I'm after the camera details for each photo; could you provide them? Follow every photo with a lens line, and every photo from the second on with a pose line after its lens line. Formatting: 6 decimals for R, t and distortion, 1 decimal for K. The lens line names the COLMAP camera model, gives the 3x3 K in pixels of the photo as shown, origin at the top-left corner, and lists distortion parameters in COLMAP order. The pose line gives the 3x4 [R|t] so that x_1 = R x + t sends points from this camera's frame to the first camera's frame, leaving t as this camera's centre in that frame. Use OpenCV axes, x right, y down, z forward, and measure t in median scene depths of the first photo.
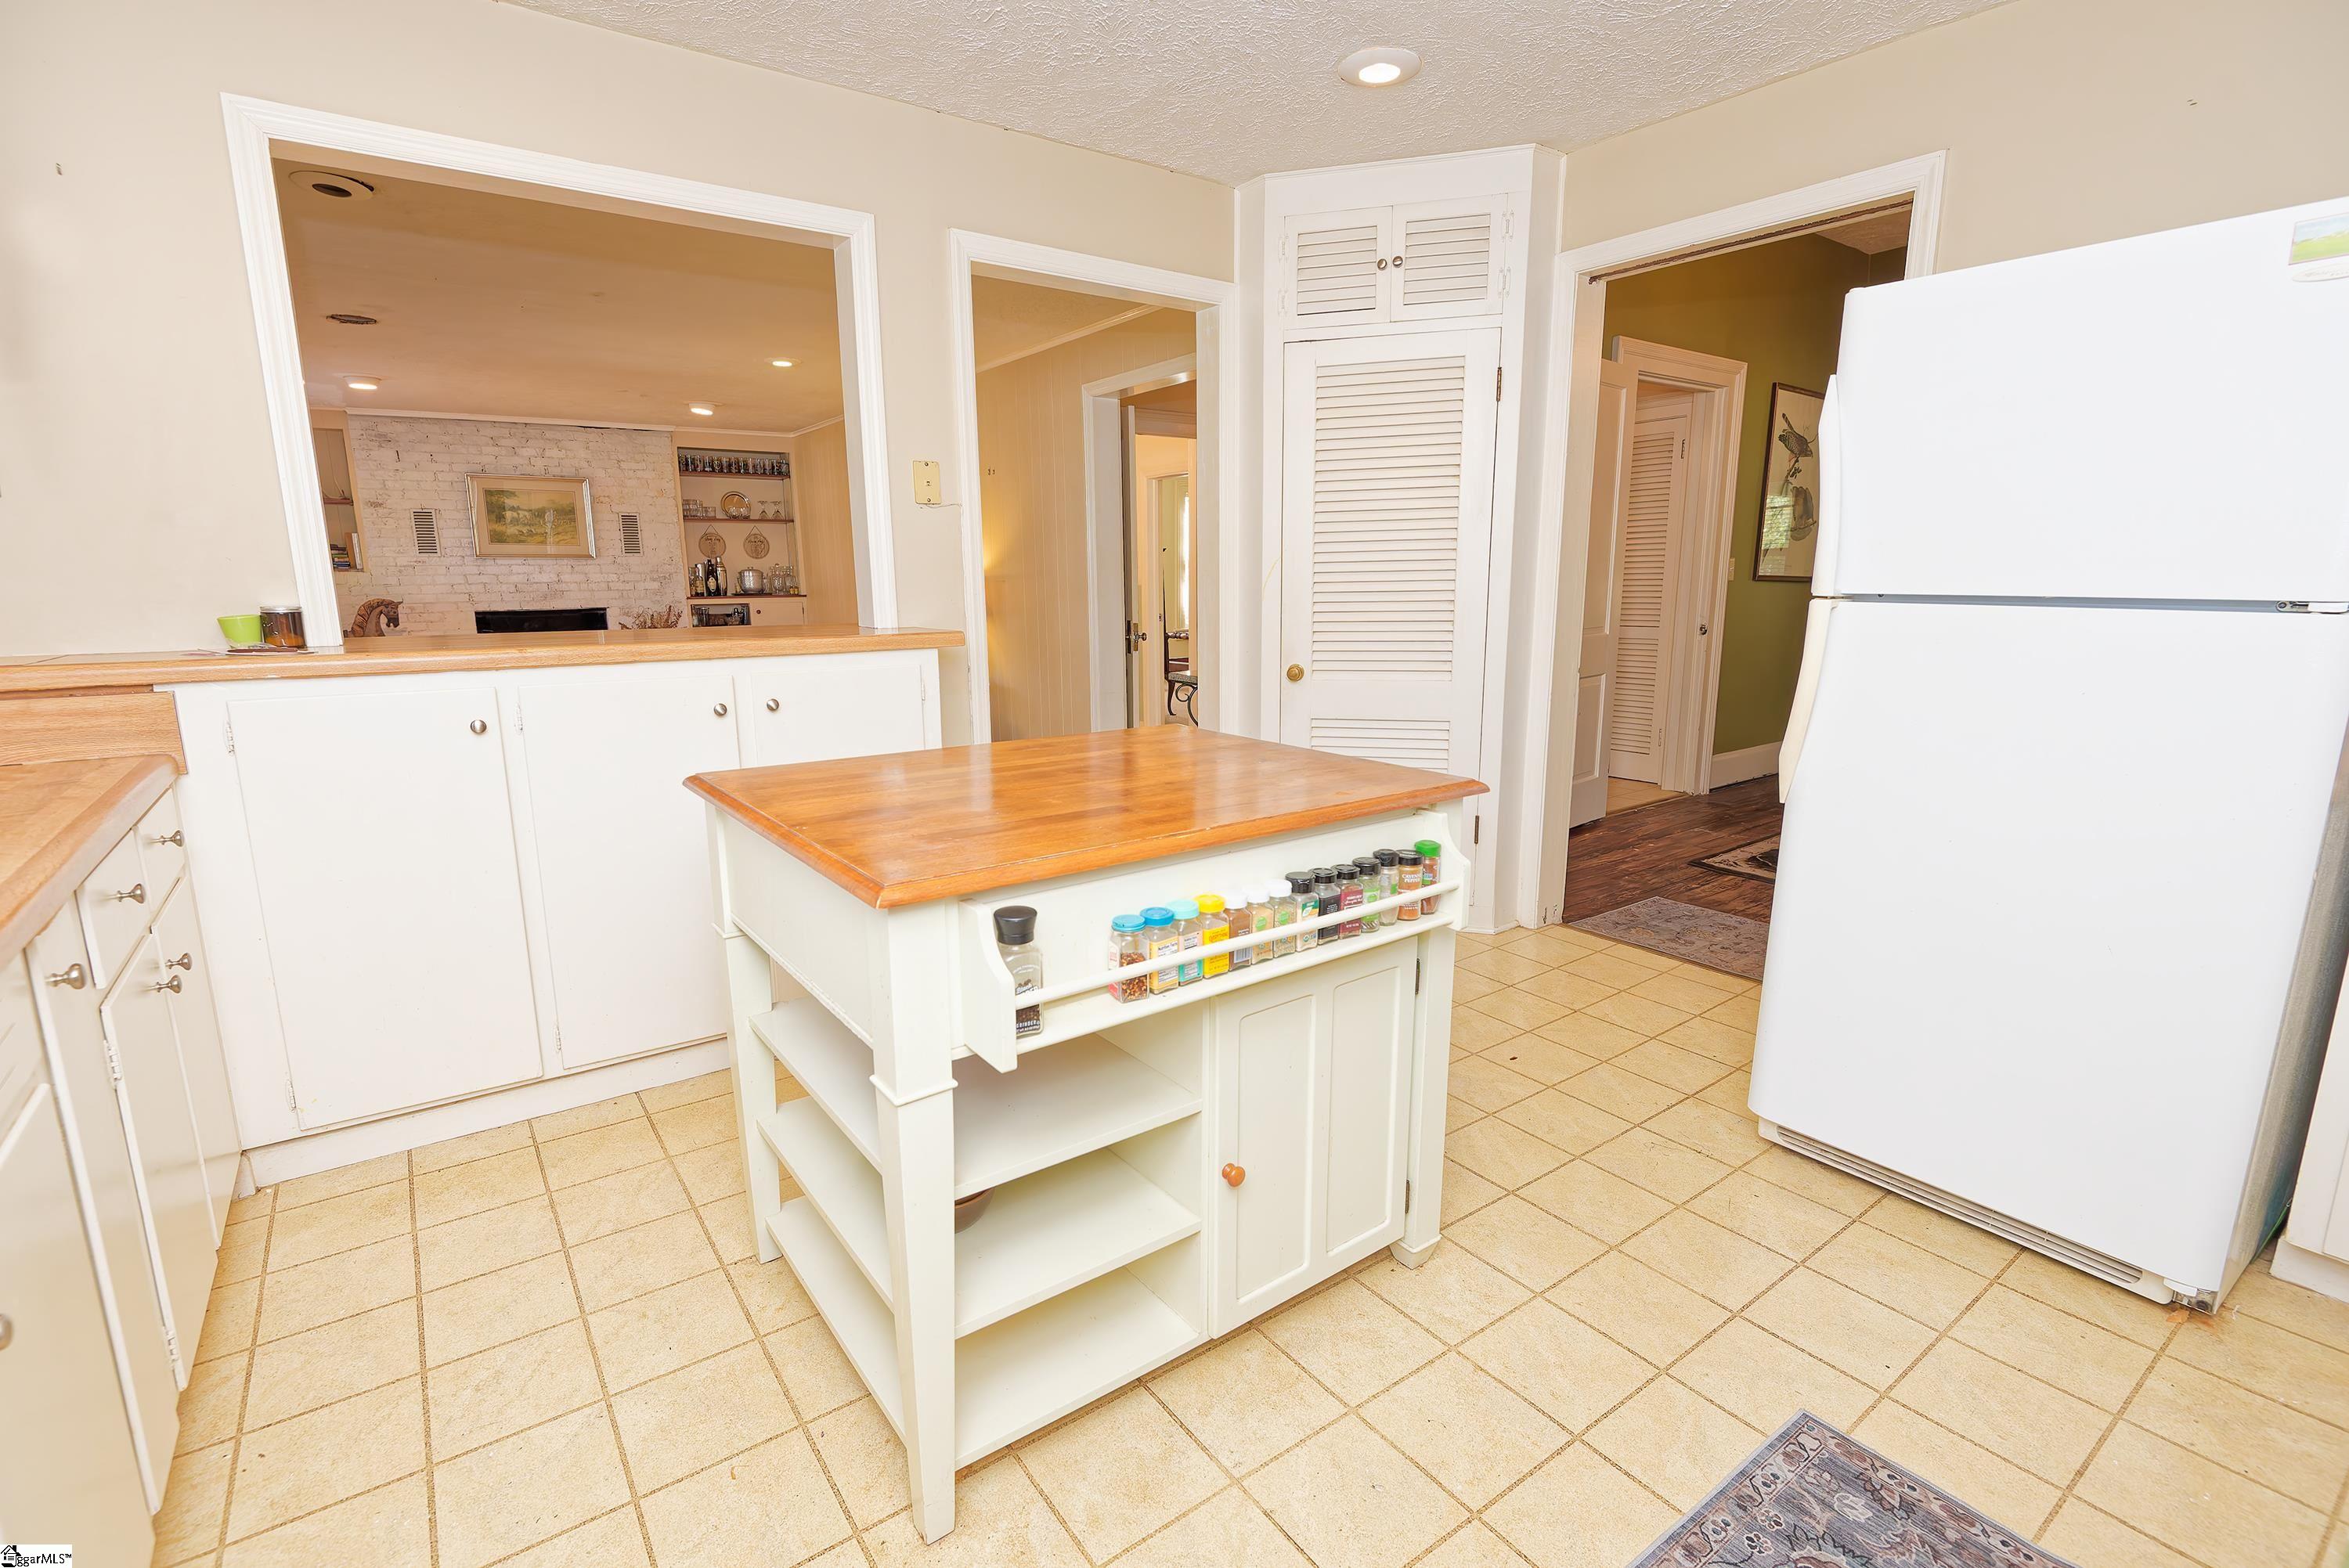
lens RADIAL K [[1076.4, 0, 1179.9], [0, 1076.4, 786.5], [0, 0, 1]] dist [-0.001119, -0.004436]
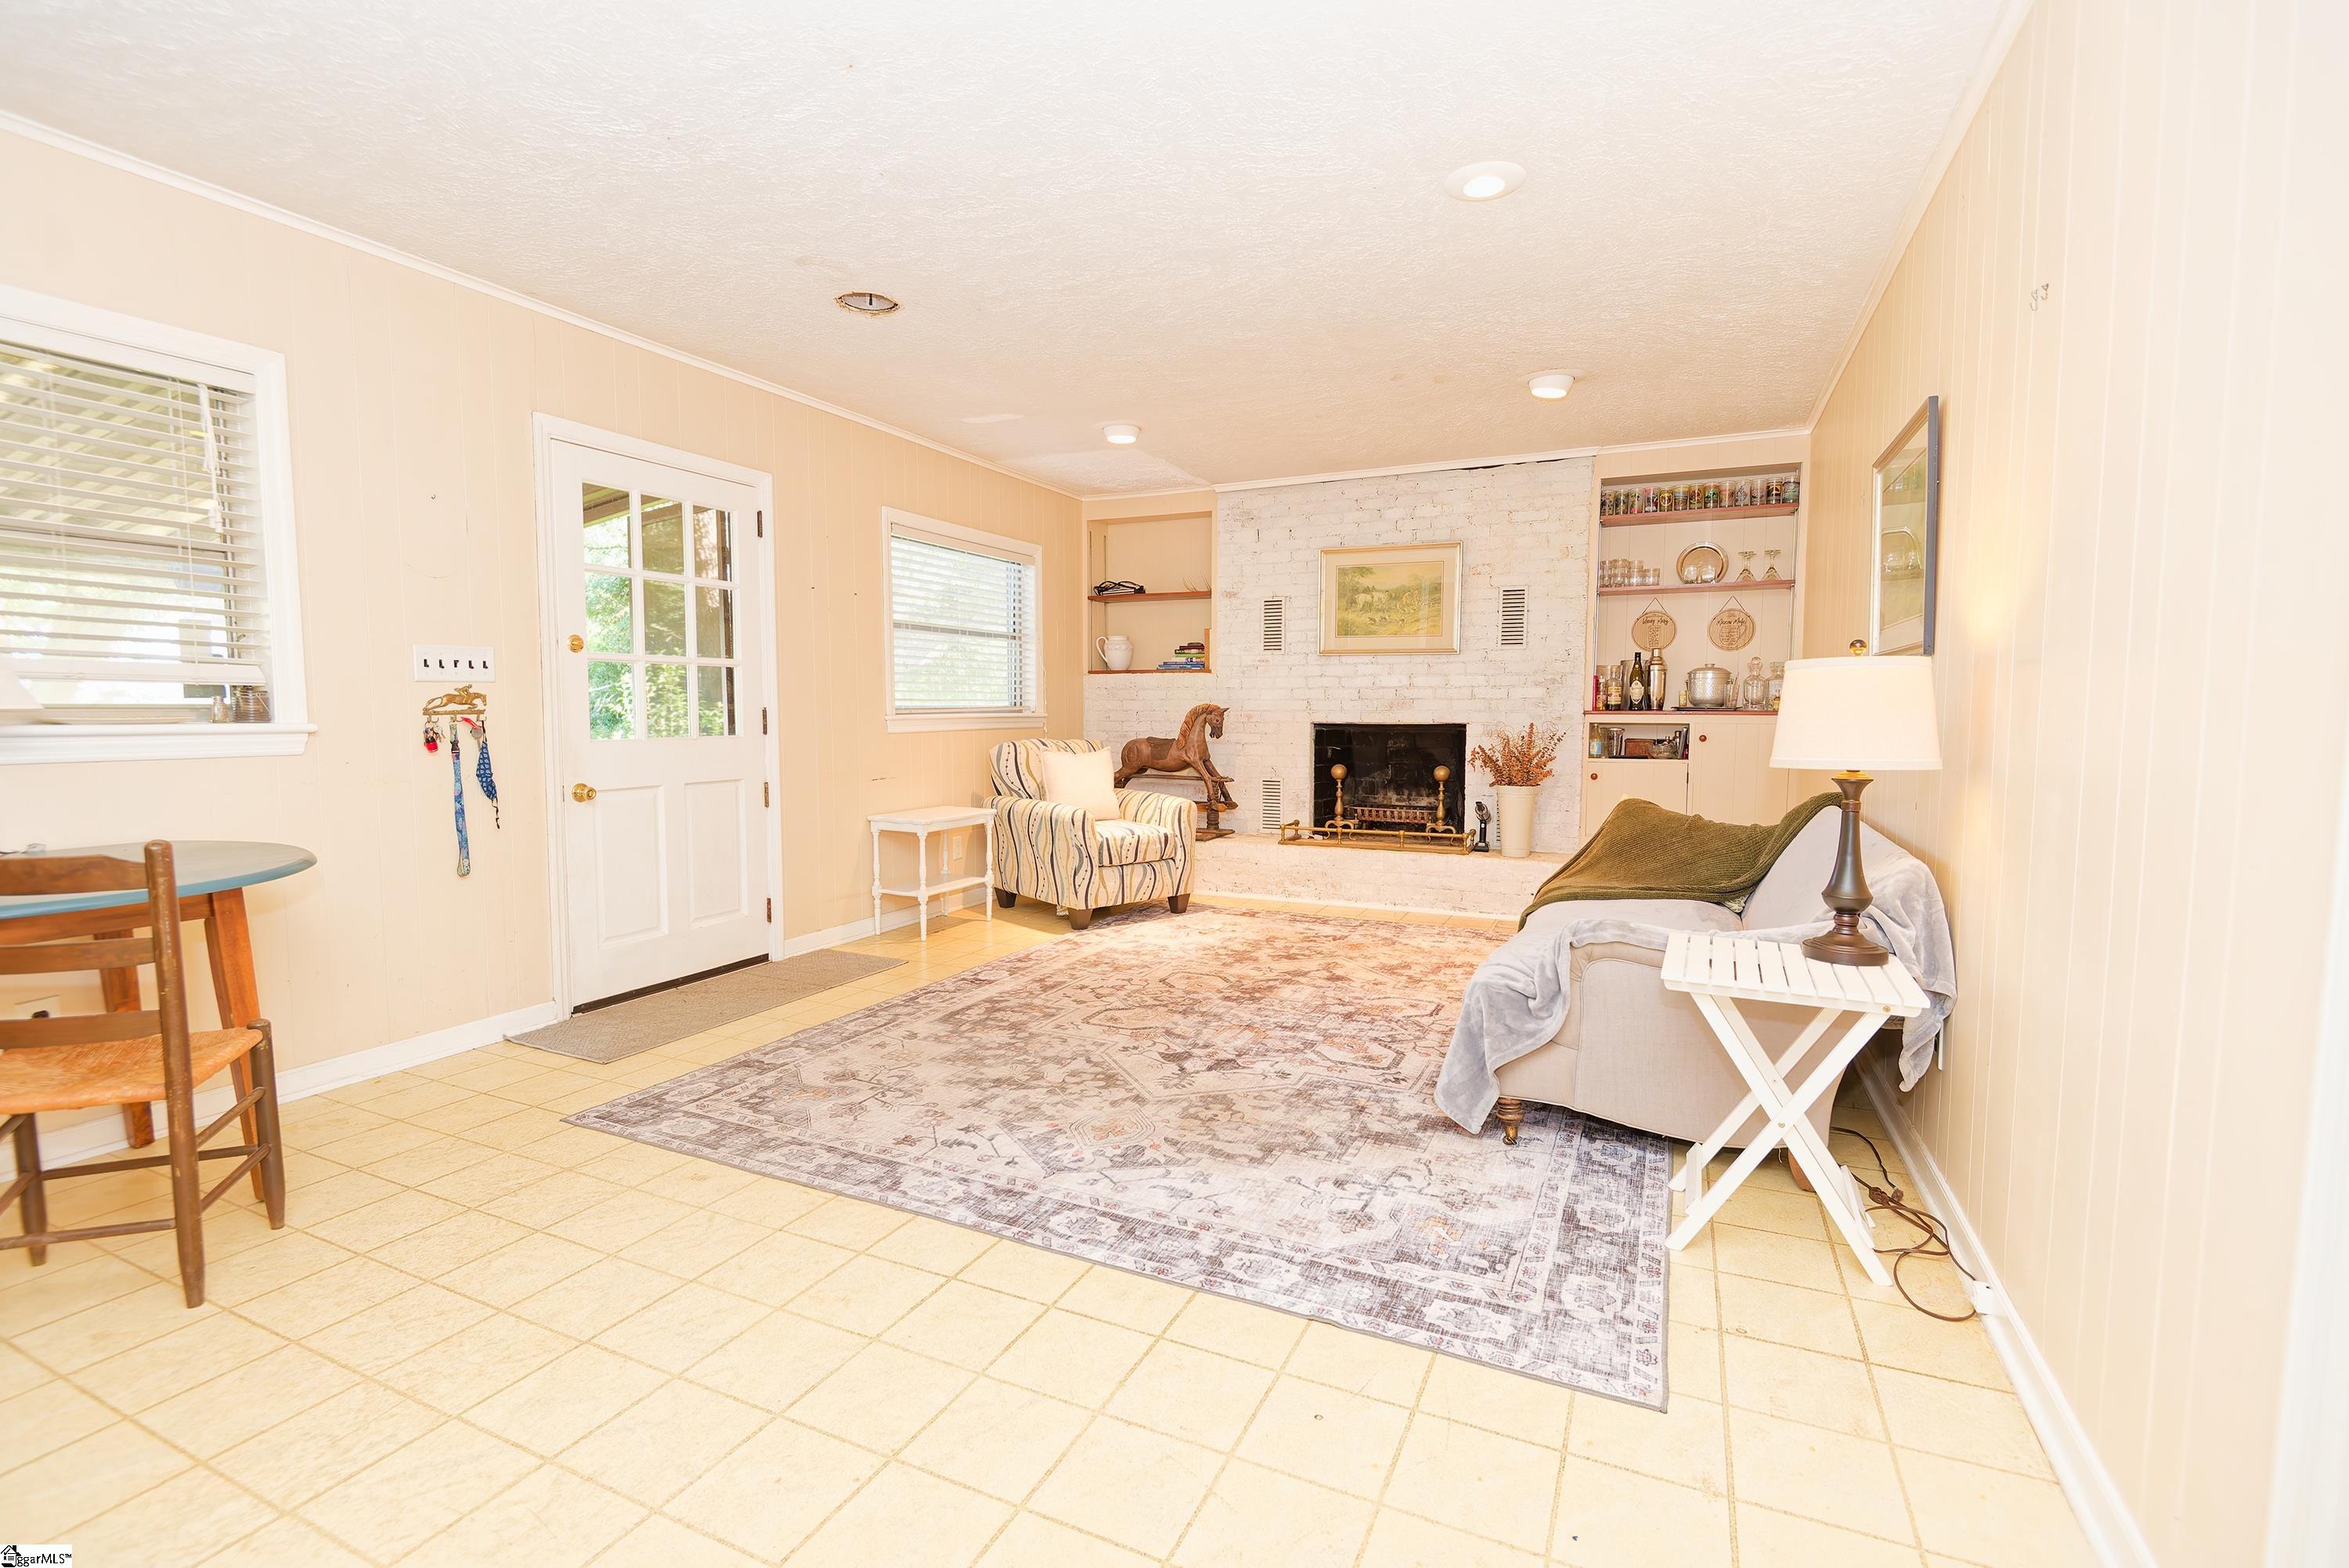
lens RADIAL K [[1076.4, 0, 1165.8], [0, 1076.4, 789.5], [0, 0, 1]] dist [-0.001119, -0.004436]
pose [[0.480094, 0.079177, -0.873637, -0.018248], [-0.174075, 0.984712, -0.006417, -0.090618], [0.859772, 0.155159, 0.486537, 0.528595]]
